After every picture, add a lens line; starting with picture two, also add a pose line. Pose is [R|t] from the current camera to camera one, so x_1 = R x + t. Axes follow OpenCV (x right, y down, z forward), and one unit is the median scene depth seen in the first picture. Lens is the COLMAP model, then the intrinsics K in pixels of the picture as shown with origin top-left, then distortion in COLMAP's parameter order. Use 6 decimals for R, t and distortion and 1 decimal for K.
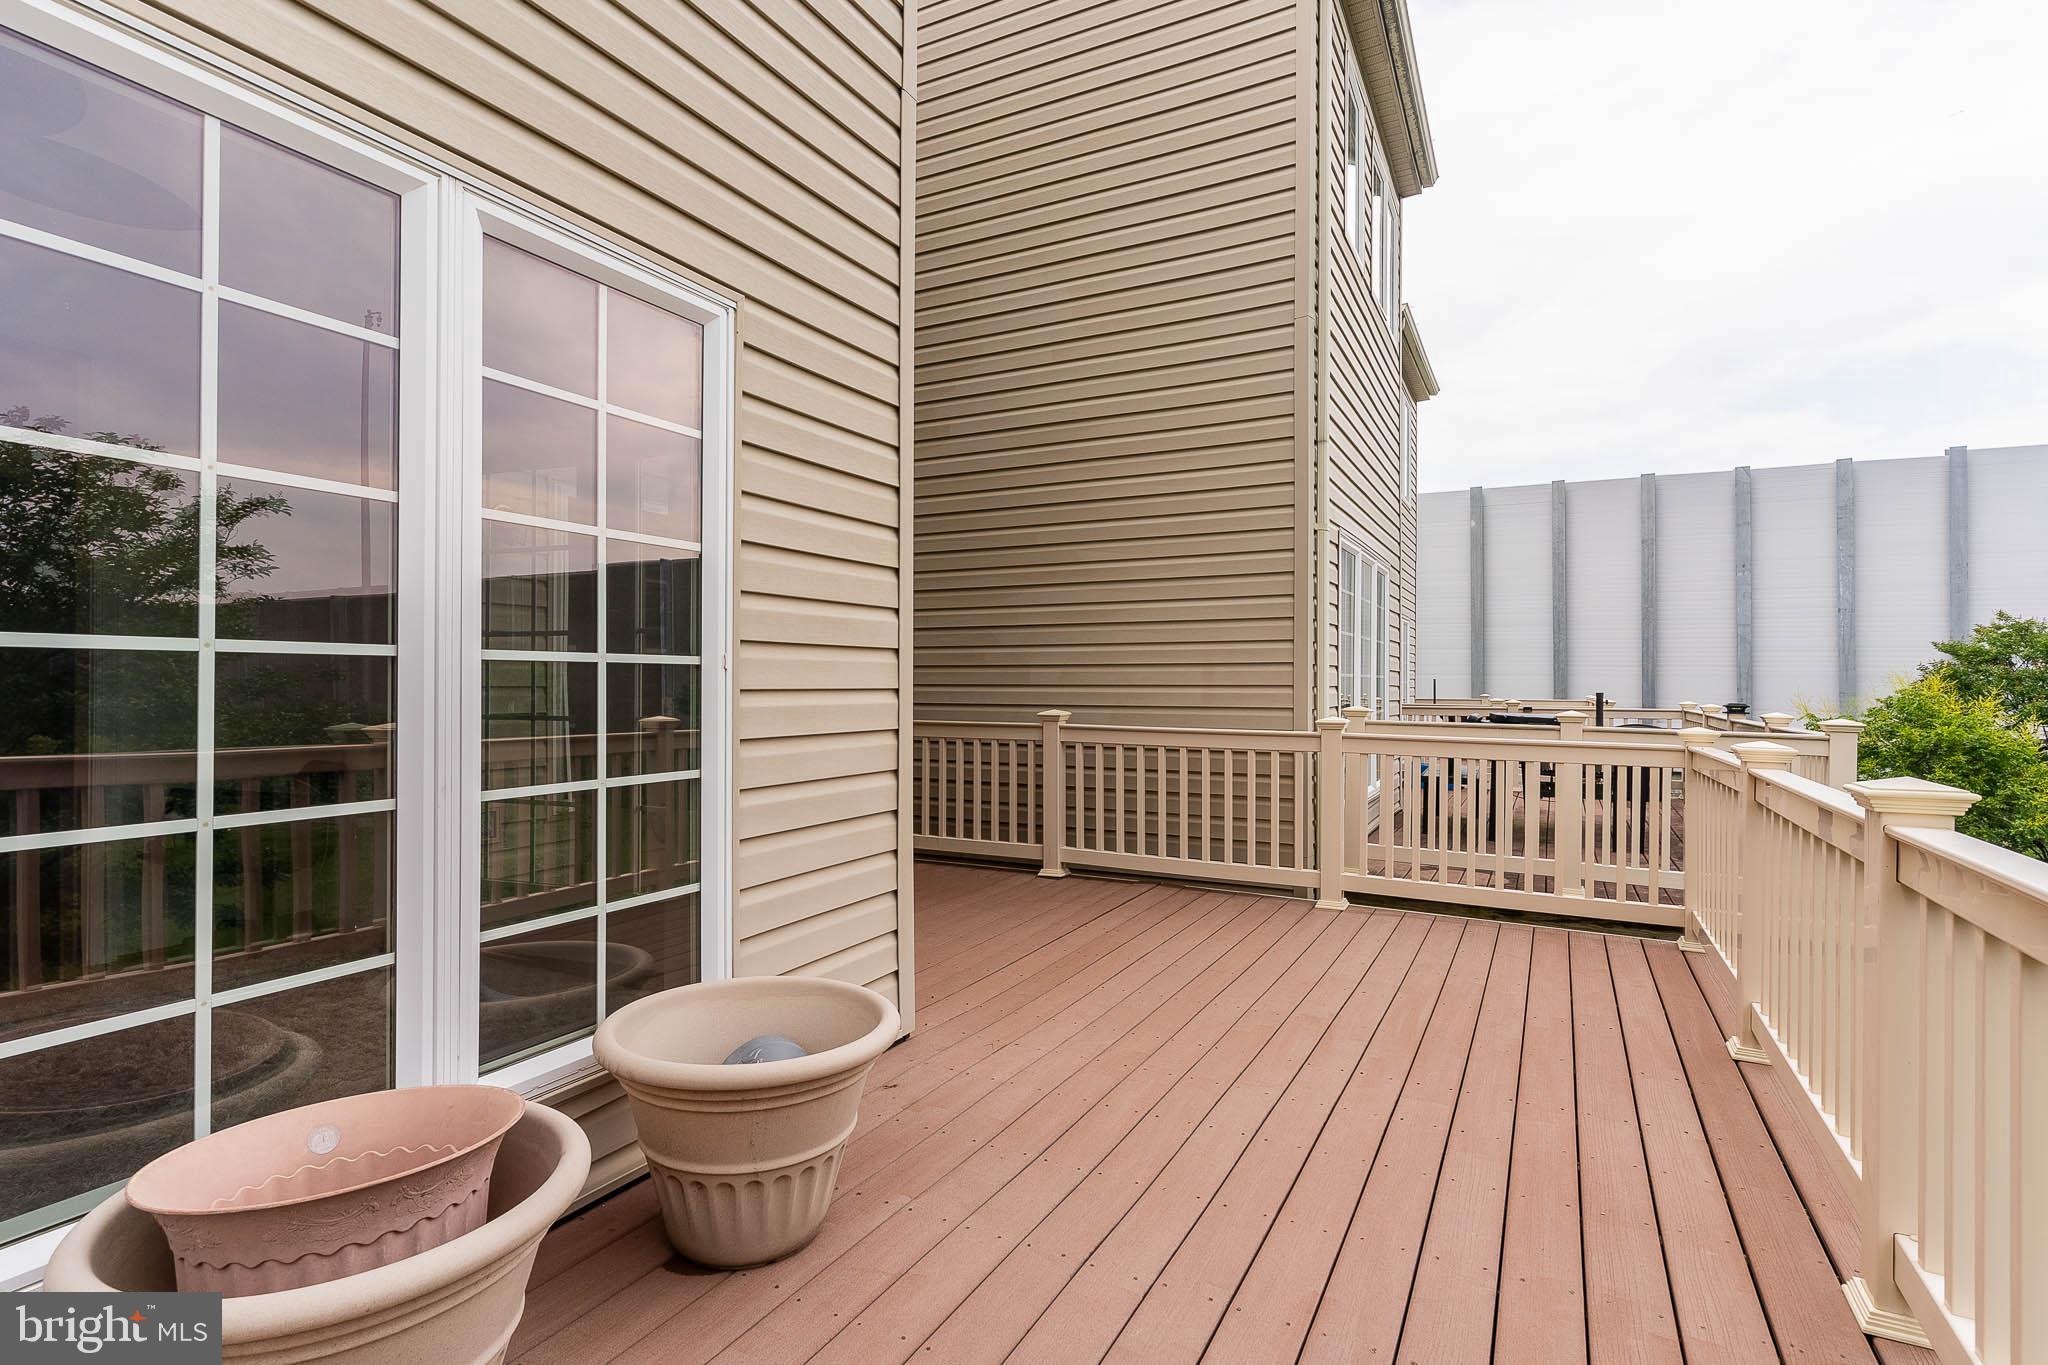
lens RADIAL K [[992.4, 0, 1014.9], [0, 992.4, 678.4], [0, 0, 1]] dist [0.002252, 0.000525]
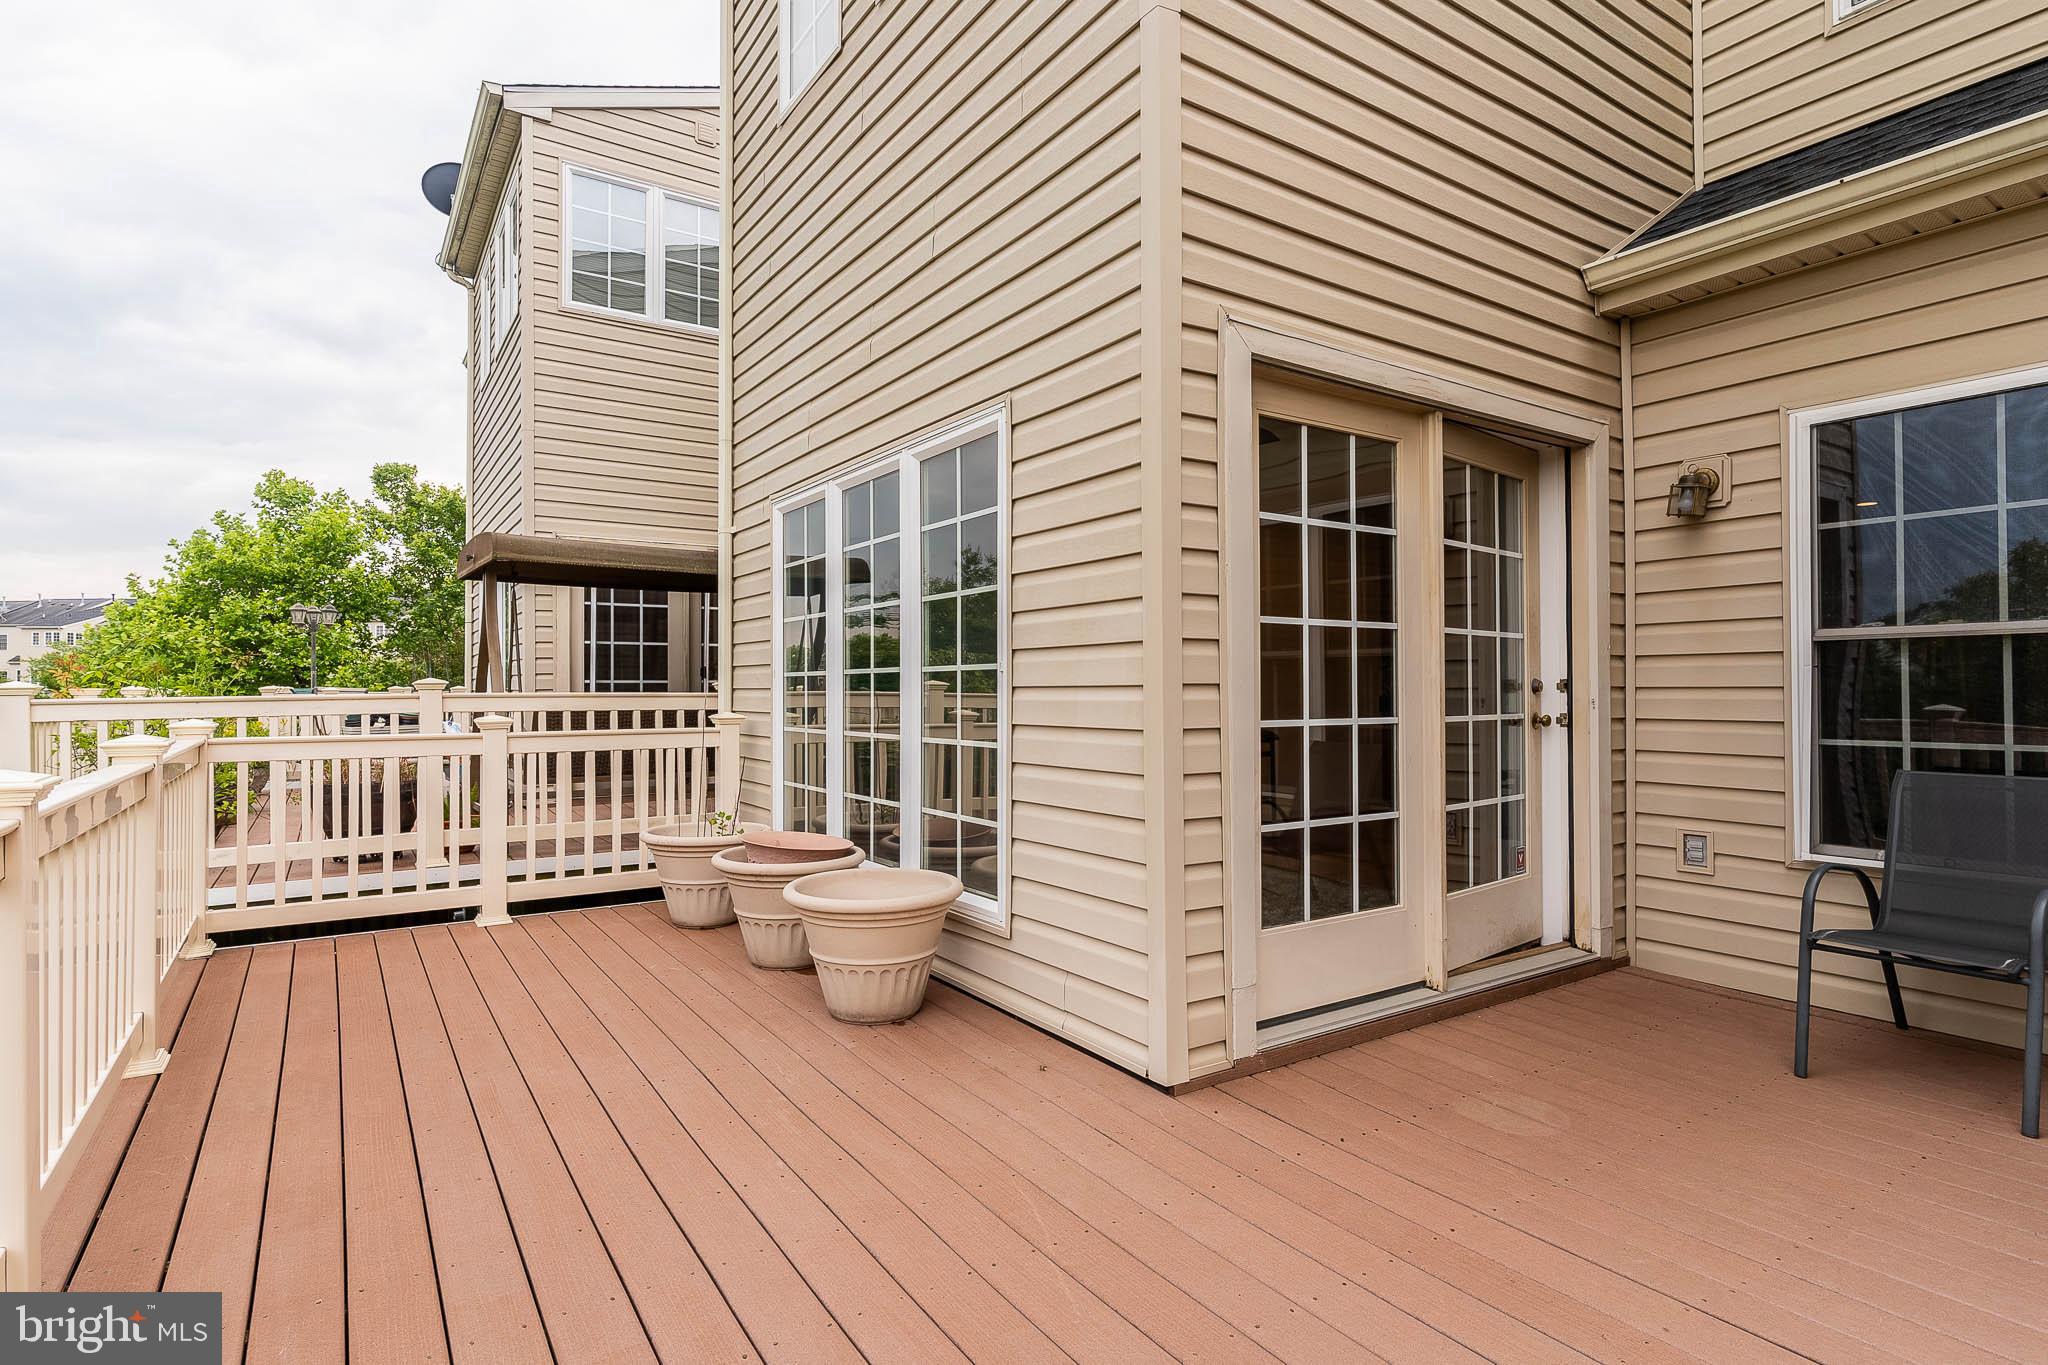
lens RADIAL K [[992.4, 0, 1014.9], [0, 992.4, 678.4], [0, 0, 1]] dist [0.002252, 0.000525]
pose [[-0.452852, -0.011773, -0.891508, 0.900627], [0.005091, 0.999862, -0.015789, 0.018747], [0.891571, -0.011689, -0.452730, 1.589741]]
